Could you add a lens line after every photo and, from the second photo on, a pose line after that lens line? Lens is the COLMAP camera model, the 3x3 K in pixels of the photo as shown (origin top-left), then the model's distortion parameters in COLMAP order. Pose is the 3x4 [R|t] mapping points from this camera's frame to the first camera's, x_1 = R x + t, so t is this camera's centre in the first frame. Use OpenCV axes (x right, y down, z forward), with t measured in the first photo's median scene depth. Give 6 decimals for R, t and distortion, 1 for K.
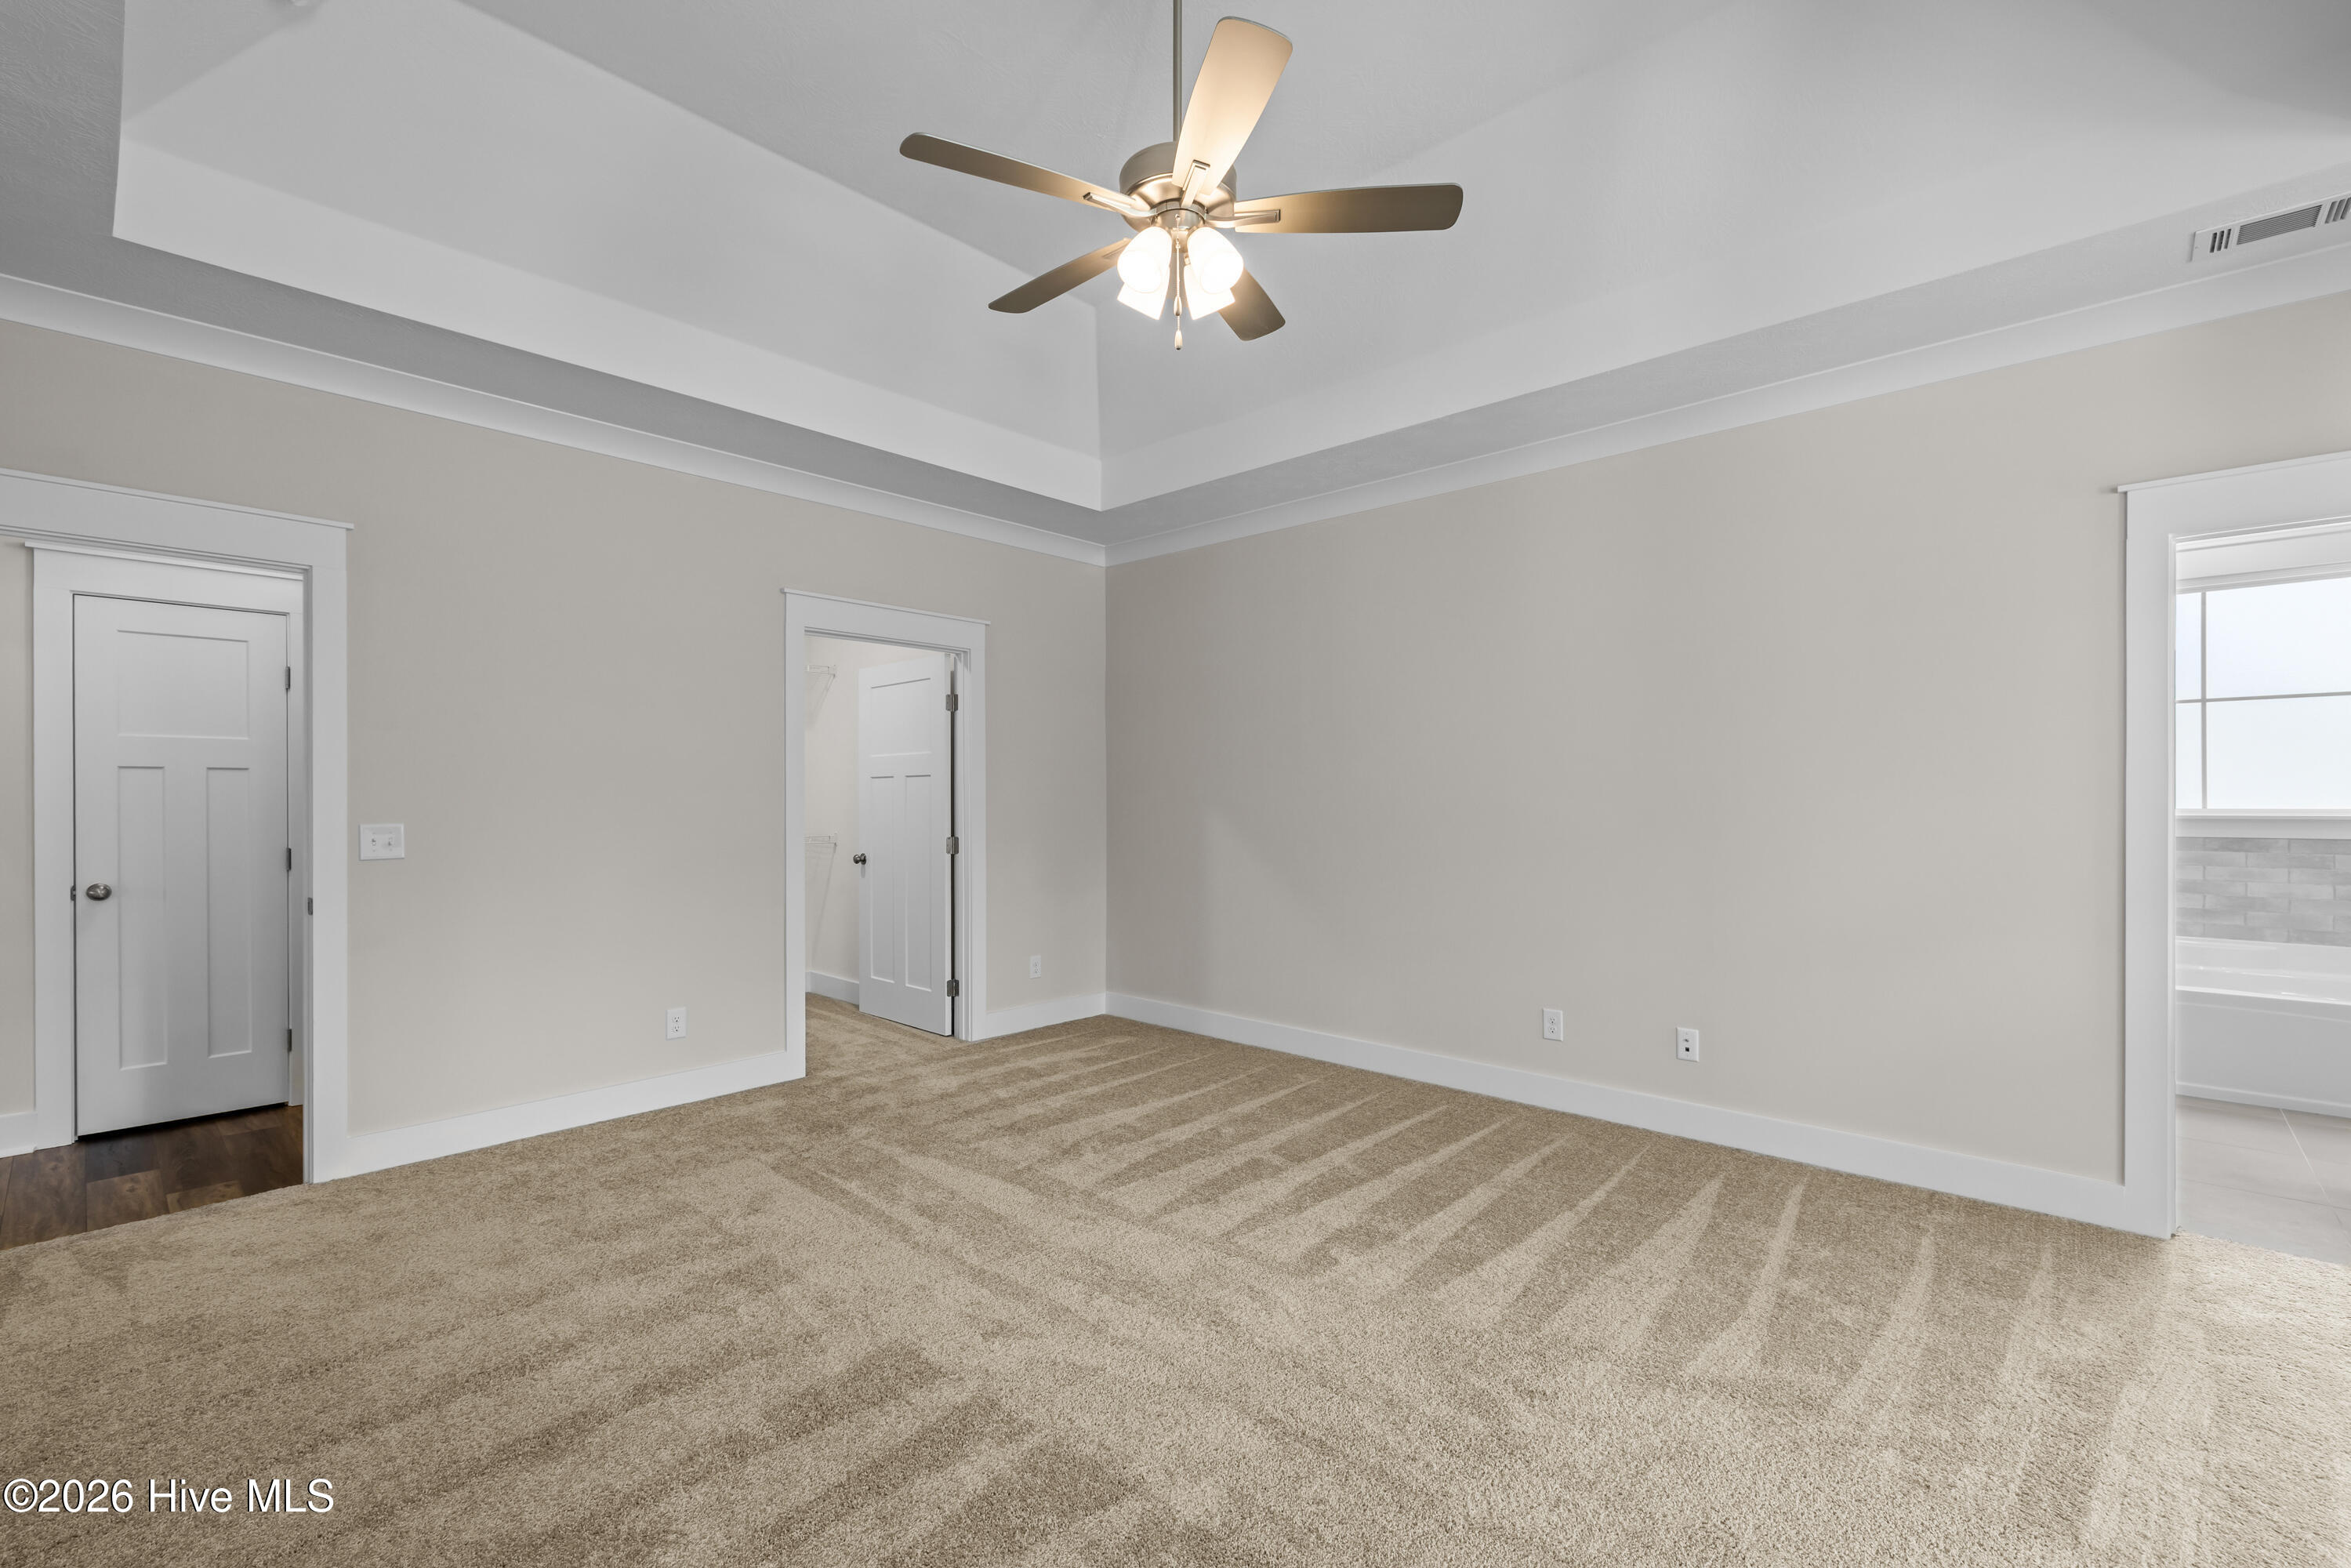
lens RADIAL K [[1021.0, 0, 1170.7], [0, 1021.0, 799.5], [0, 0, 1]] dist [0.002628, 0.000535]
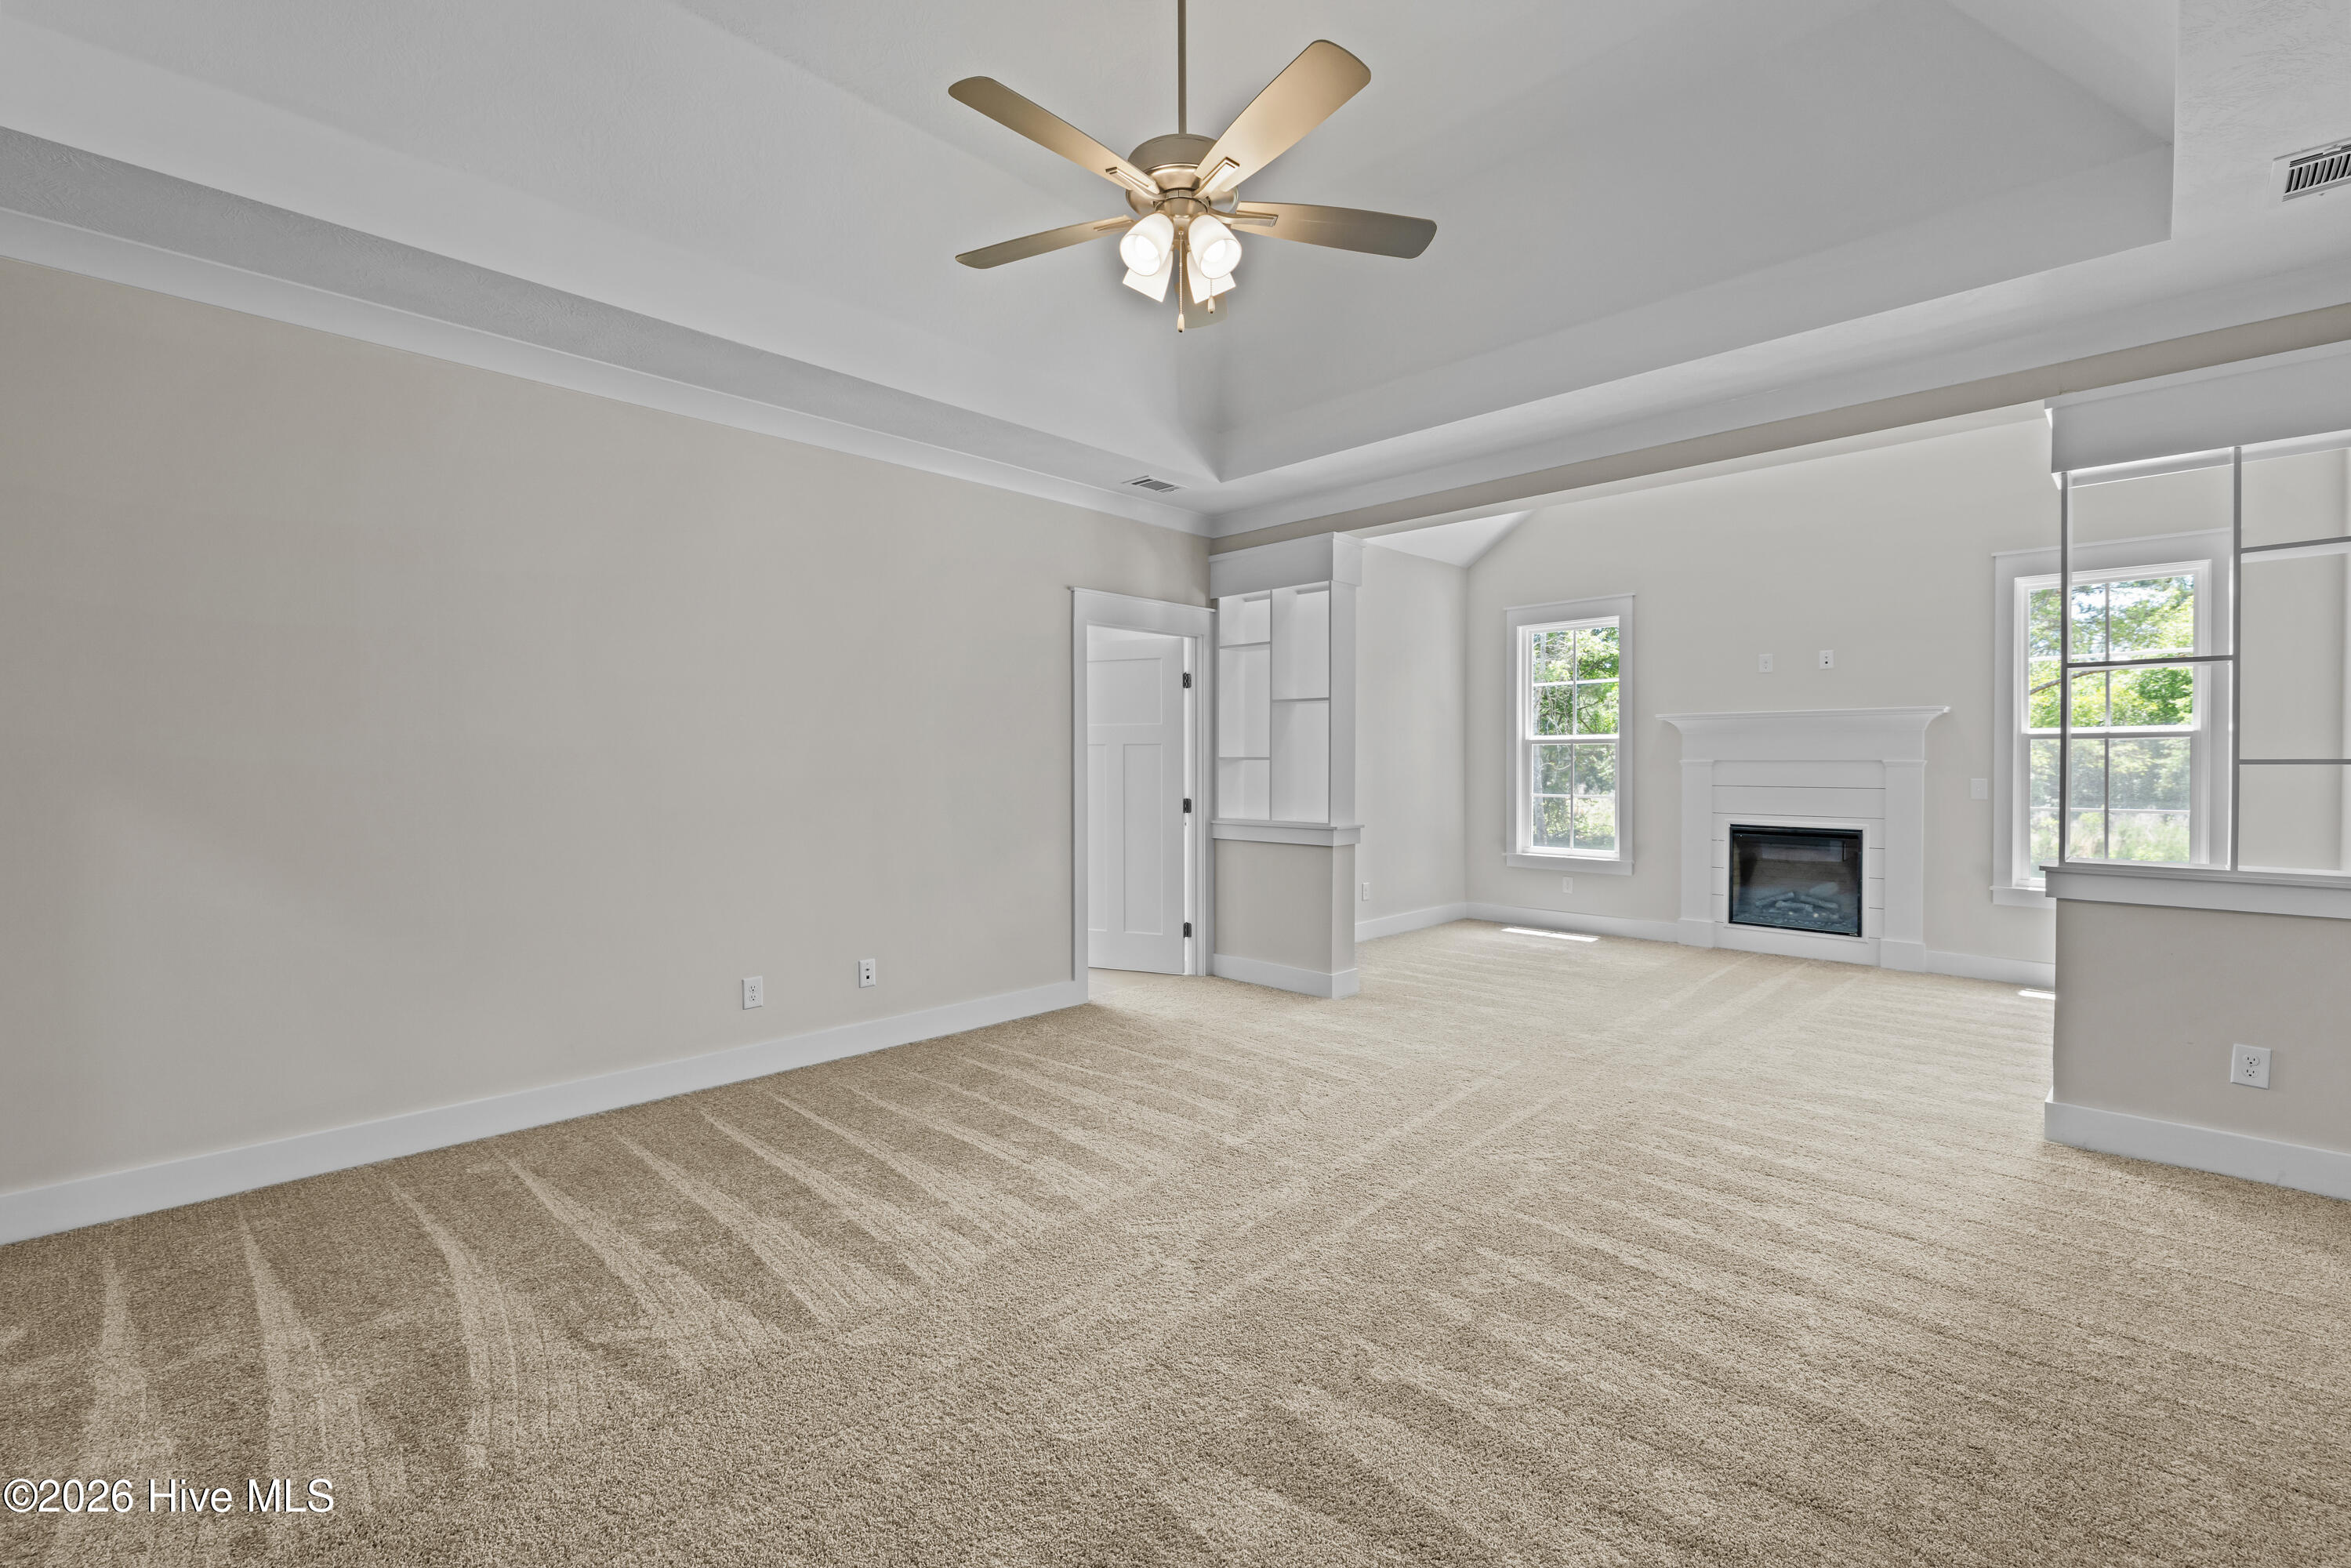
lens RADIAL K [[1021.0, 0, 1179.2], [0, 1021.0, 772.9], [0, 0, 1]] dist [0.002628, 0.000535]
pose [[0.003697, -0.006500, 0.999972, -0.681847], [-0.002549, 0.999976, 0.006509, 0.002621], [-0.999990, -0.002573, 0.003681, 0.660282]]
